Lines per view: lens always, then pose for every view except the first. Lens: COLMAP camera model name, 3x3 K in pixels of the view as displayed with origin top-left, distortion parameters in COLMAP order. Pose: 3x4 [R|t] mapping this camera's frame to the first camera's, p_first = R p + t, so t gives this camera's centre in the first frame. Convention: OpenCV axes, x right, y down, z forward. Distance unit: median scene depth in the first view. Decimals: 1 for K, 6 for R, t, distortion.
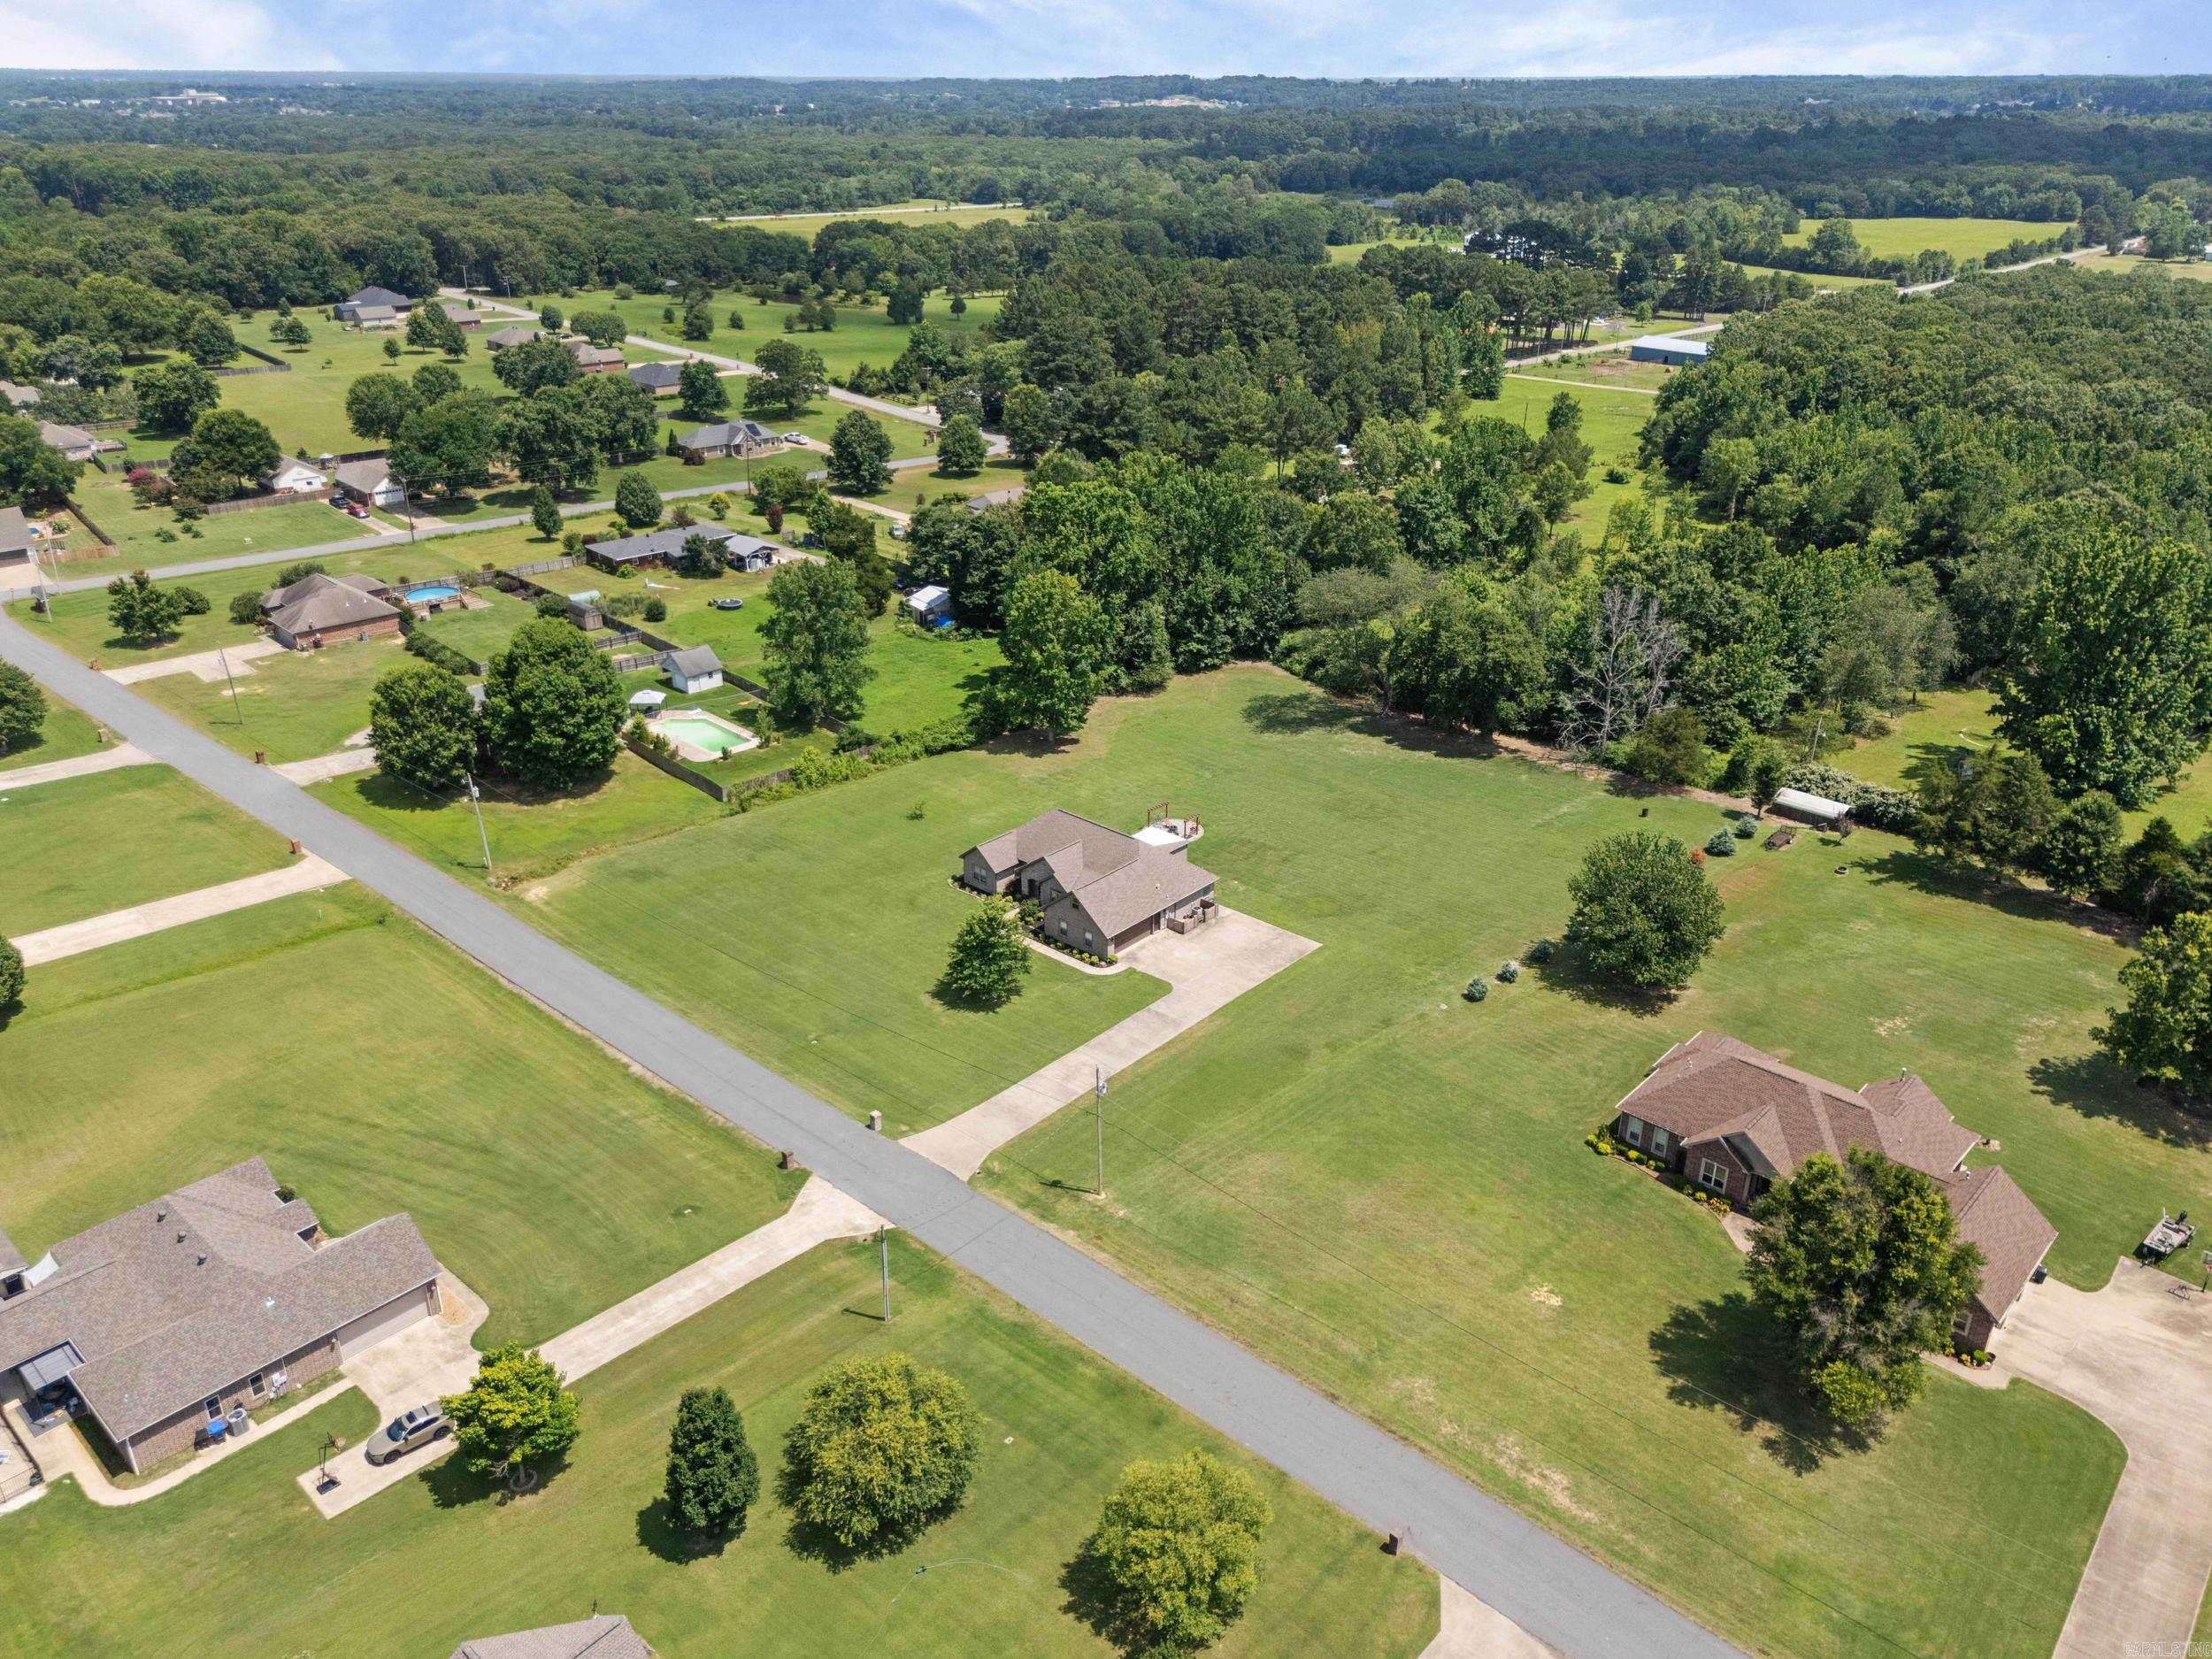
lens RADIAL K [[1617.3, 0, 1101.0], [0, 1617.3, 823.6], [0, 0, 1]] dist [0.058018, -0.038226]
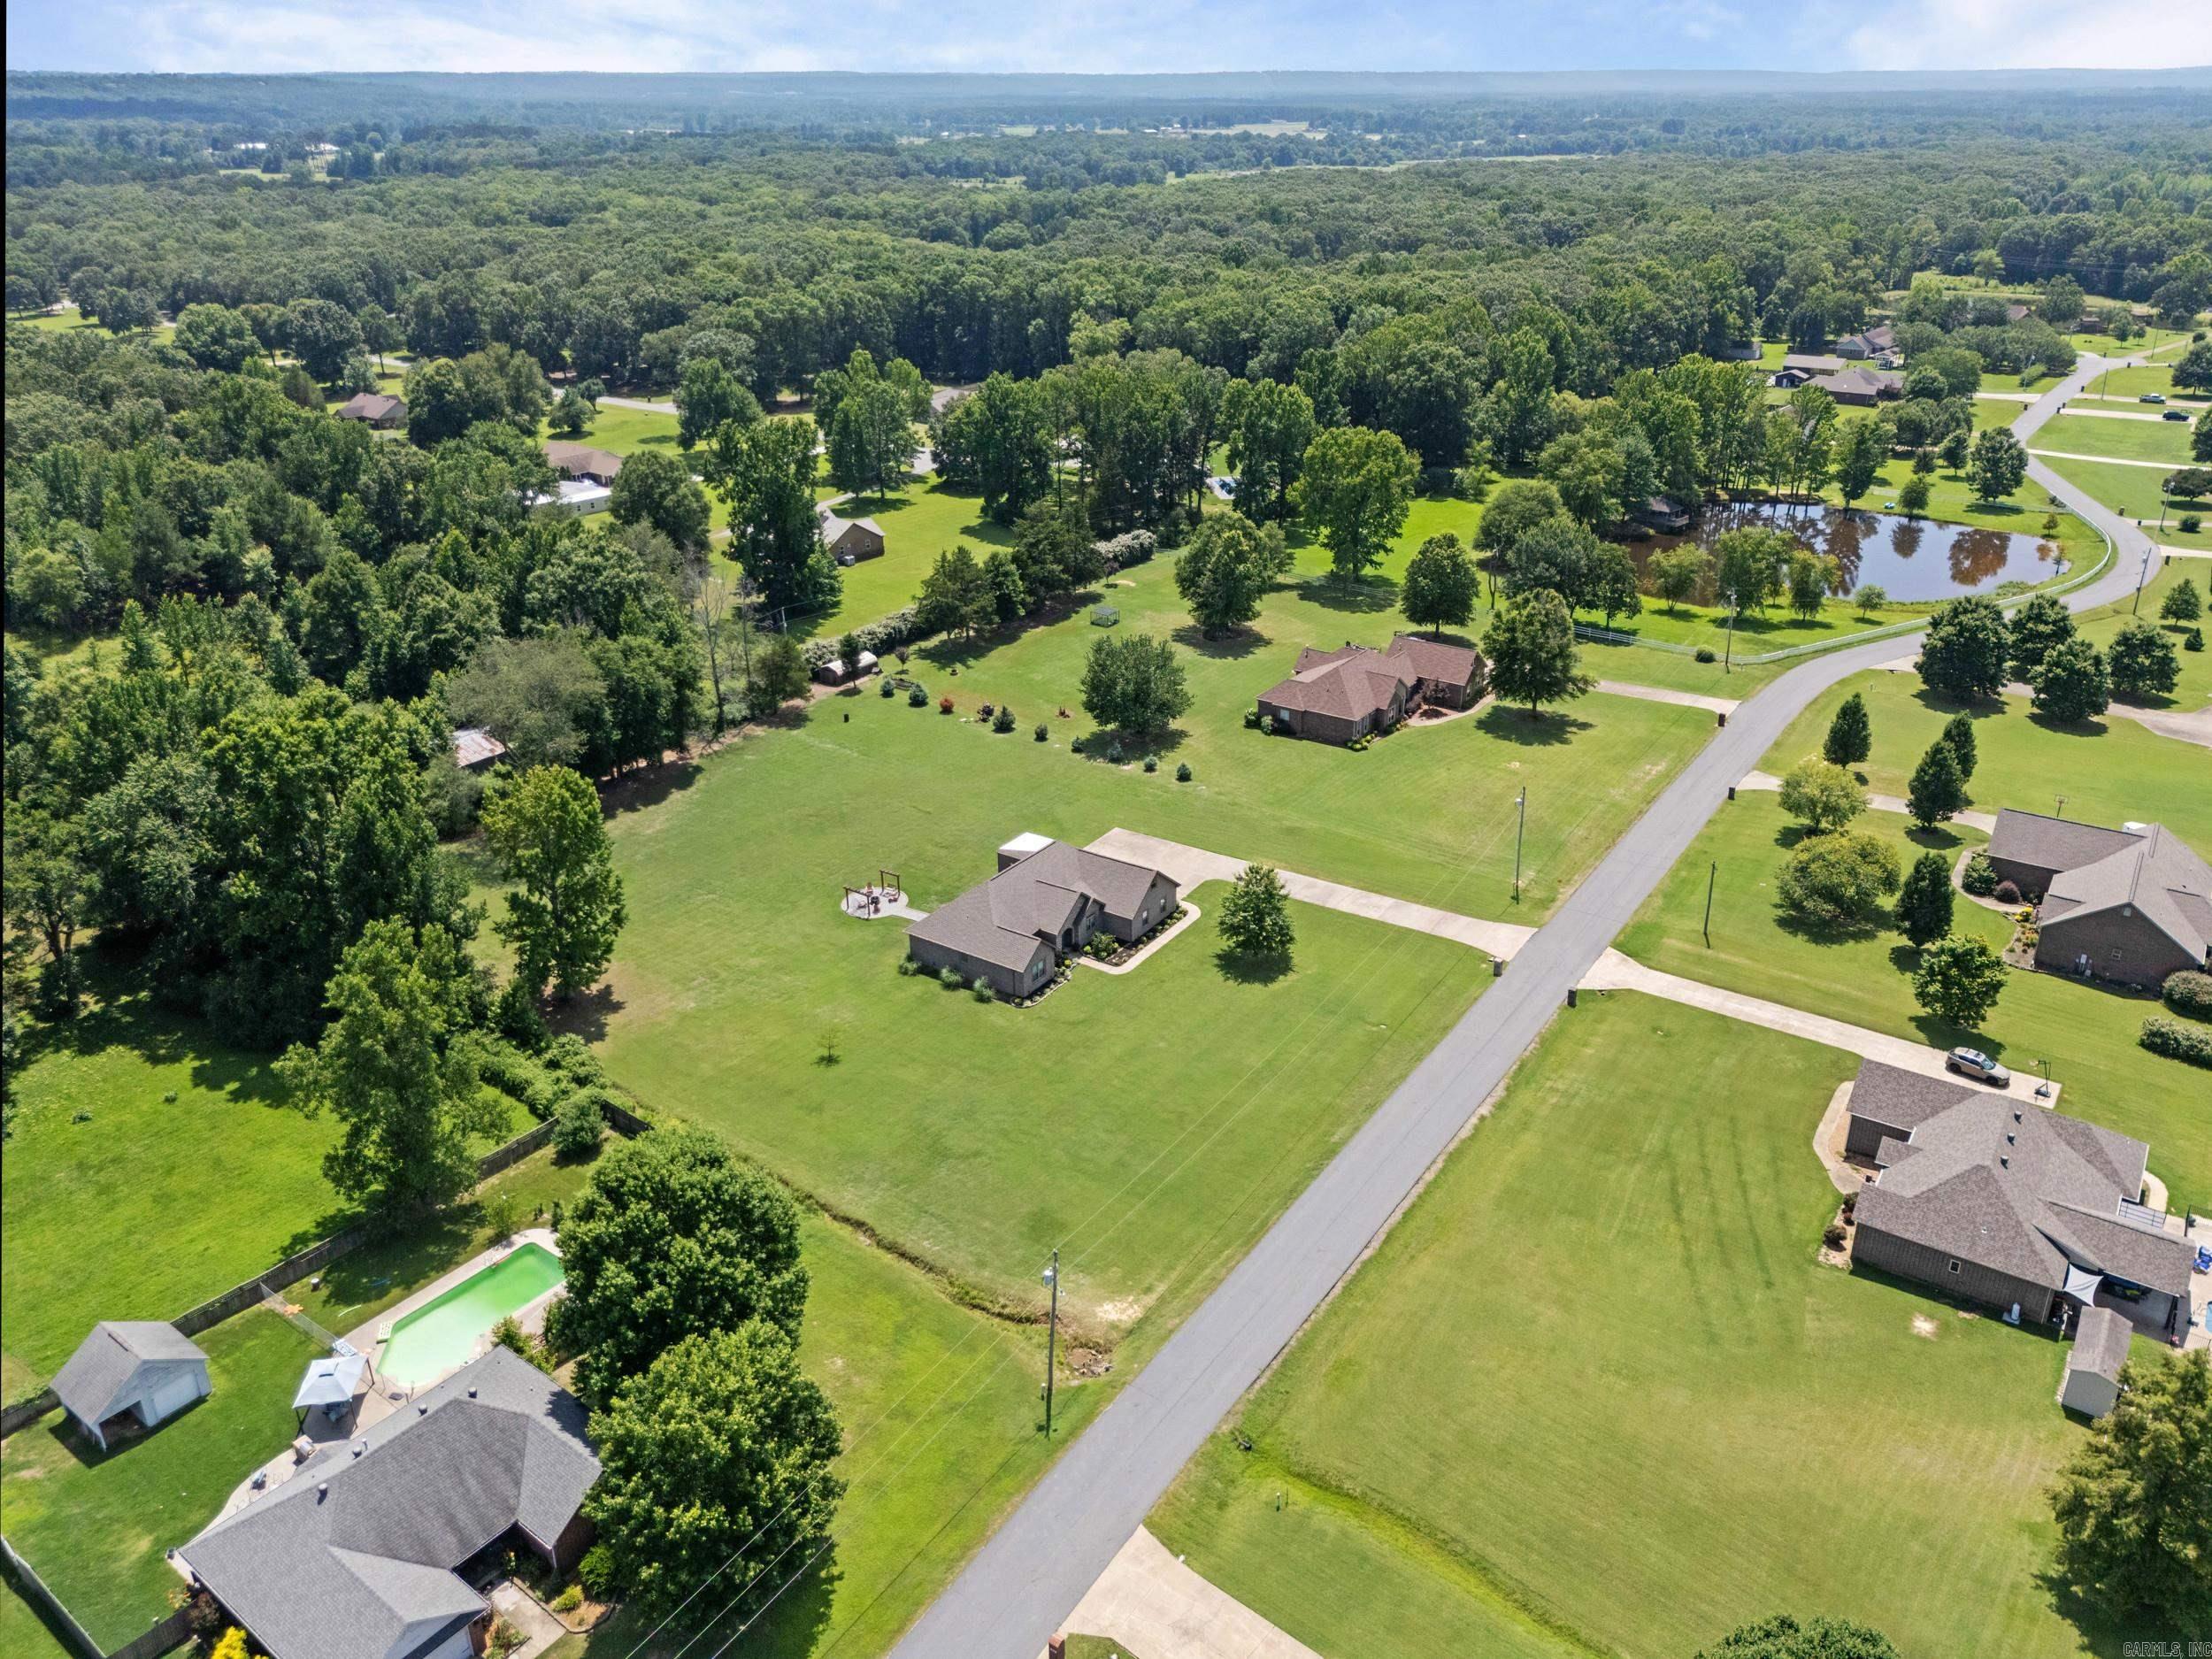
lens RADIAL K [[1617.3, 0, 1124.7], [0, 1617.3, 821.2], [0, 0, 1]] dist [0.058018, -0.038226]
pose [[-0.147296, -0.409738, 0.900232, -0.731327], [0.414942, 0.800597, 0.432282, -0.345121], [-0.897846, 0.437218, 0.052093, 0.733455]]
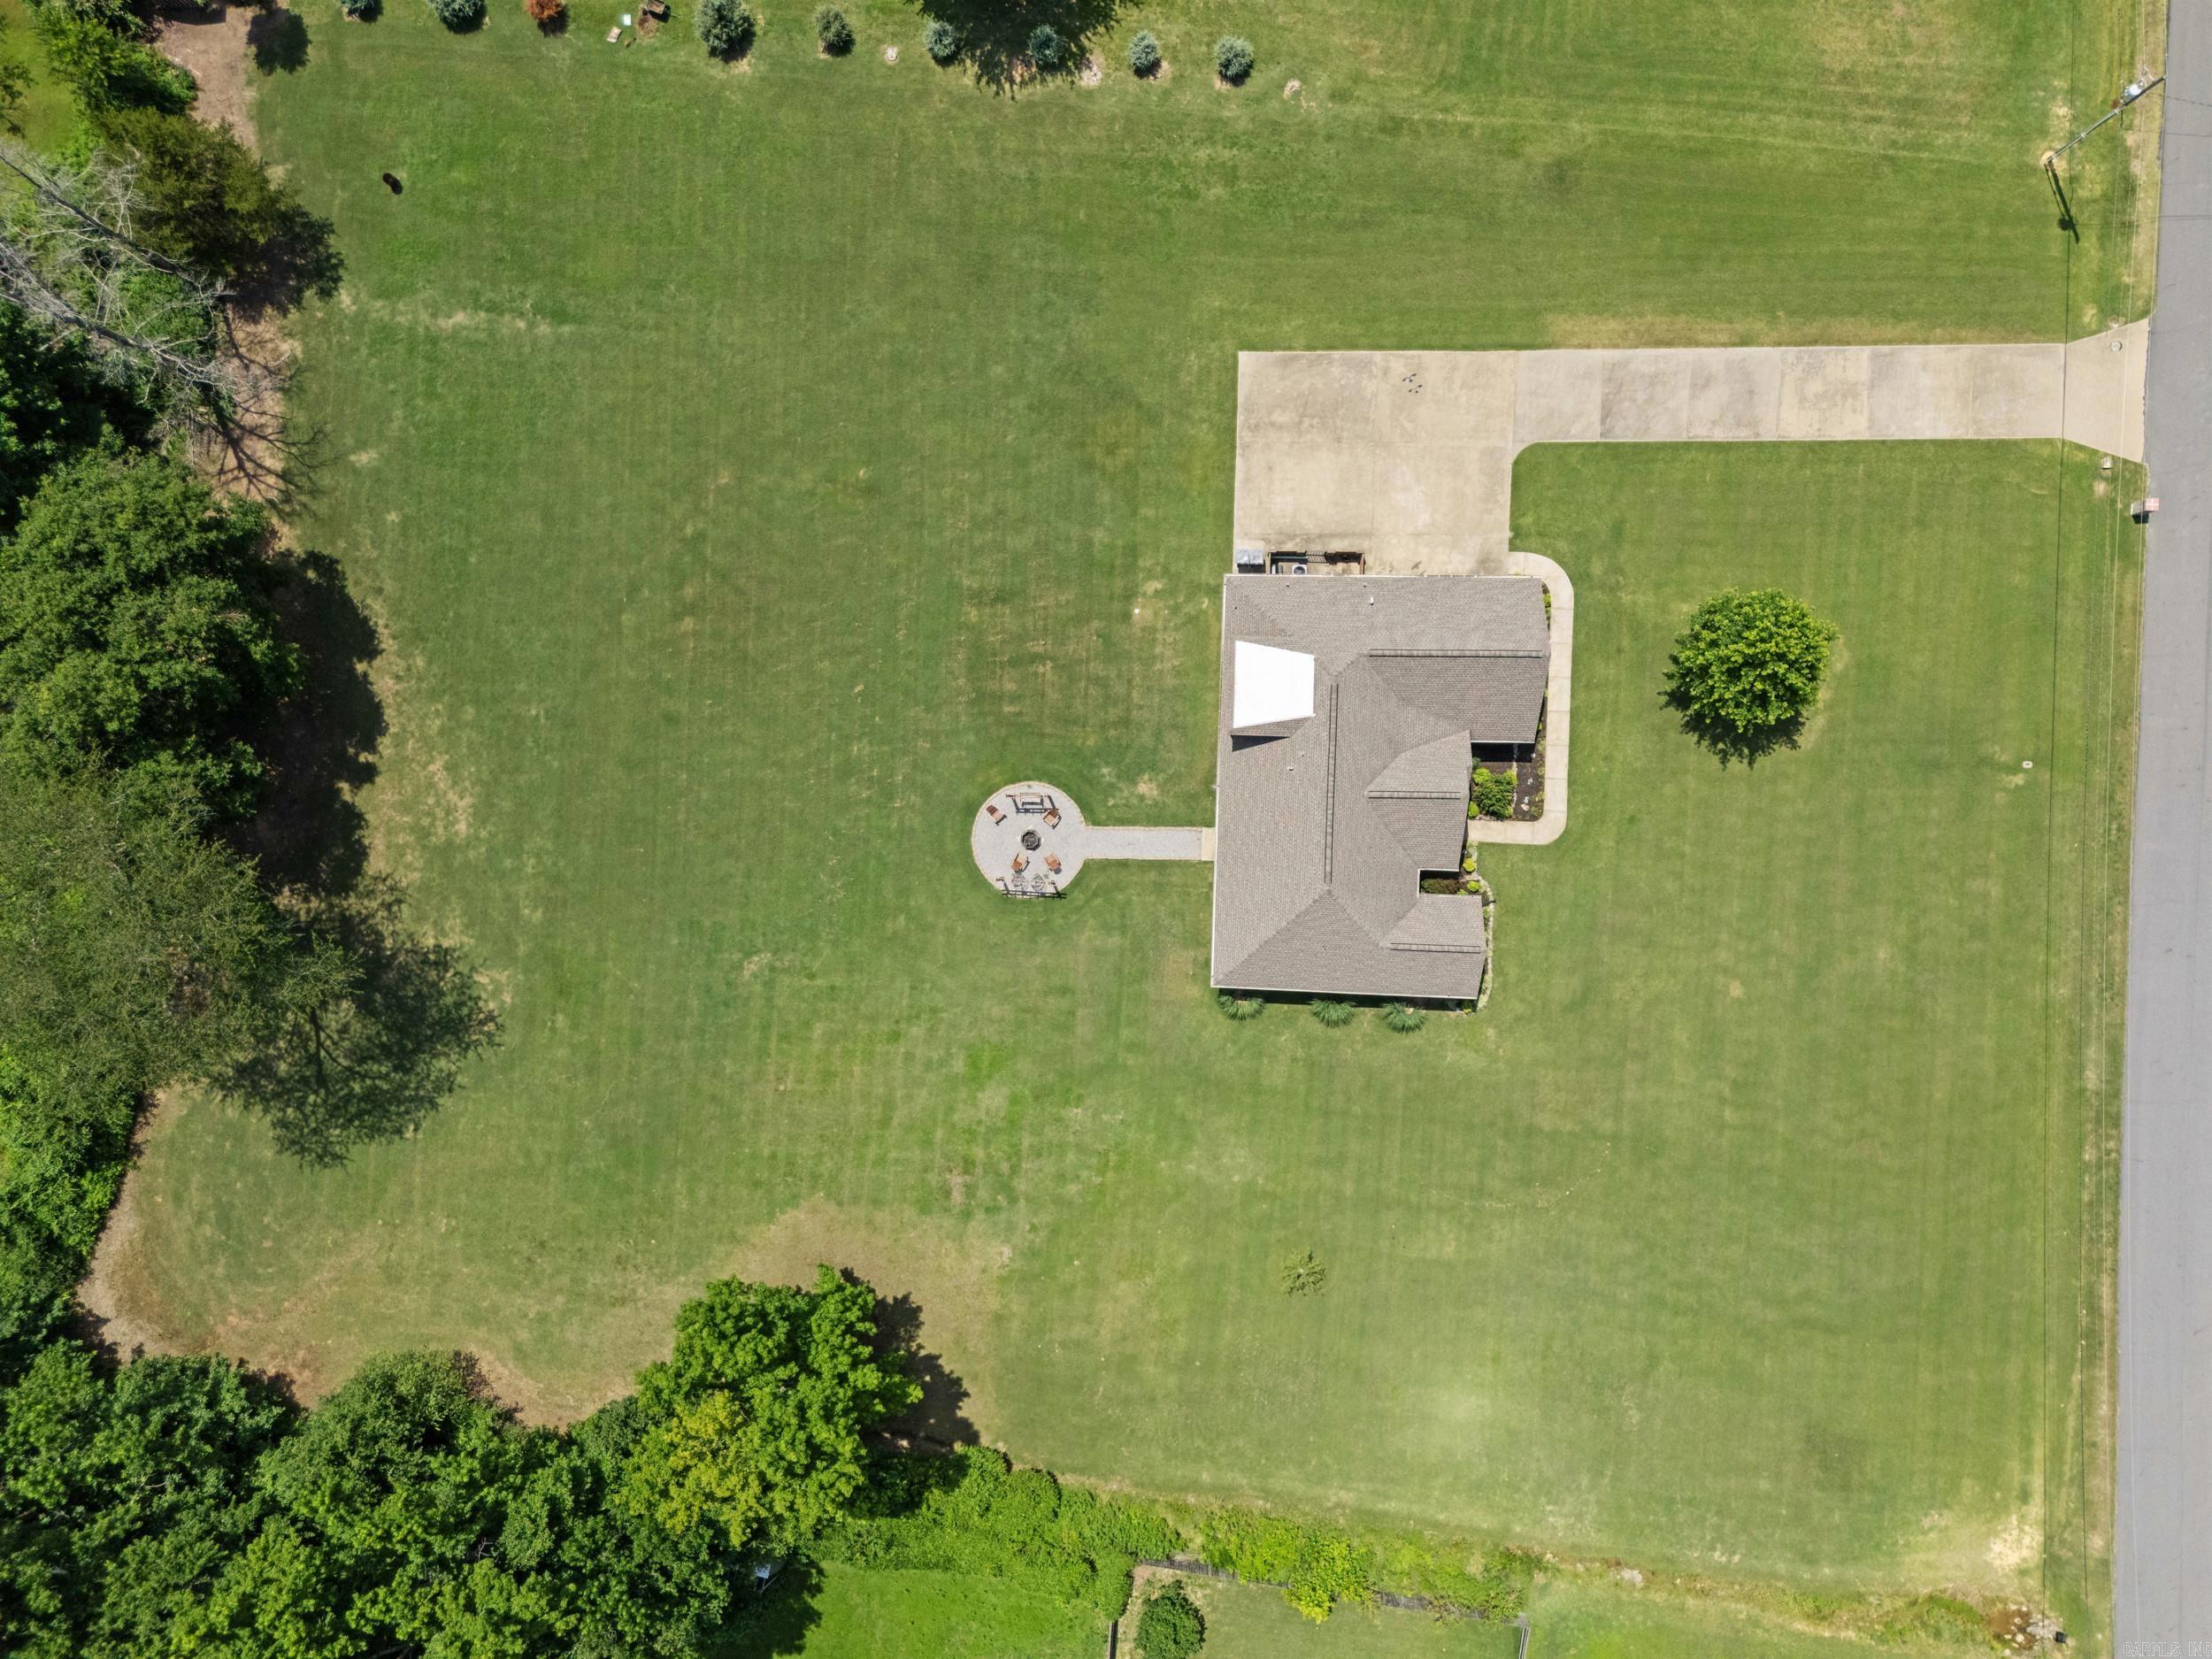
lens RADIAL K [[1617.3, 0, 1104.9], [0, 1617.3, 827.3], [0, 0, 1]] dist [0.058018, -0.038226]
pose [[-0.649188, -0.760236, 0.024422, 0.017443], [0.363886, -0.282217, 0.887660, -0.411676], [-0.667939, 0.585145, 0.459851, 0.678753]]
